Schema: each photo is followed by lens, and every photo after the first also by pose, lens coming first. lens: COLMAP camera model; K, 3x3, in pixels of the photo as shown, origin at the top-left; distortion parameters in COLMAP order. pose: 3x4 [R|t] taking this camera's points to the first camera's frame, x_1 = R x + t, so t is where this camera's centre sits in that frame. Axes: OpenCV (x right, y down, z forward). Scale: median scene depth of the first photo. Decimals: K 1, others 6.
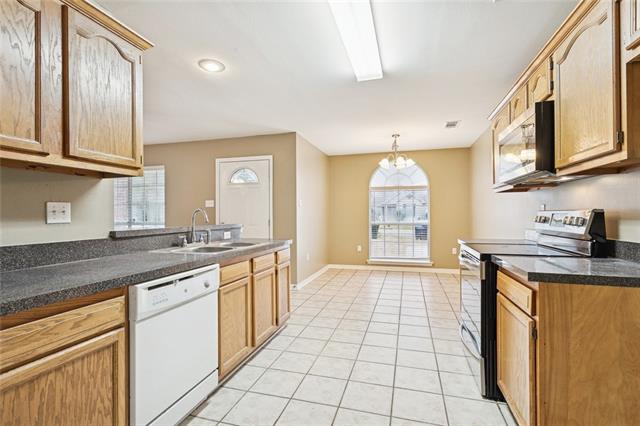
lens RADIAL K [[308.5, 0, 318.7], [0, 308.5, 211.9], [0, 0, 1]] dist [-0.004790, -0.000665]
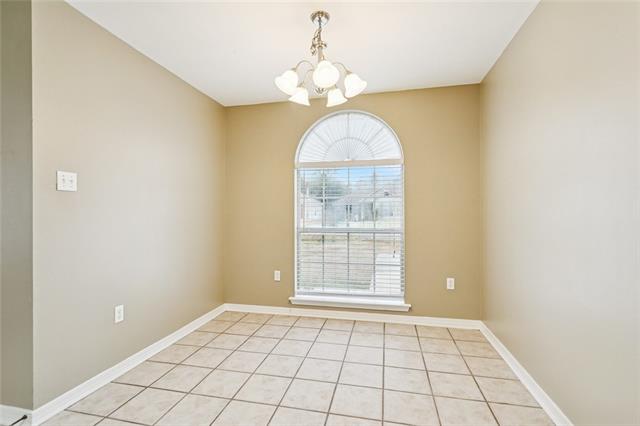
lens RADIAL K [[308.5, 0, 323.5], [0, 308.5, 212.2], [0, 0, 1]] dist [-0.004790, -0.000665]
pose [[0.999040, 0.000026, 0.043797, 0.190203], [-0.000074, 0.999999, 0.001112, 0.006920], [-0.043797, -0.001114, 0.999040, 0.457223]]
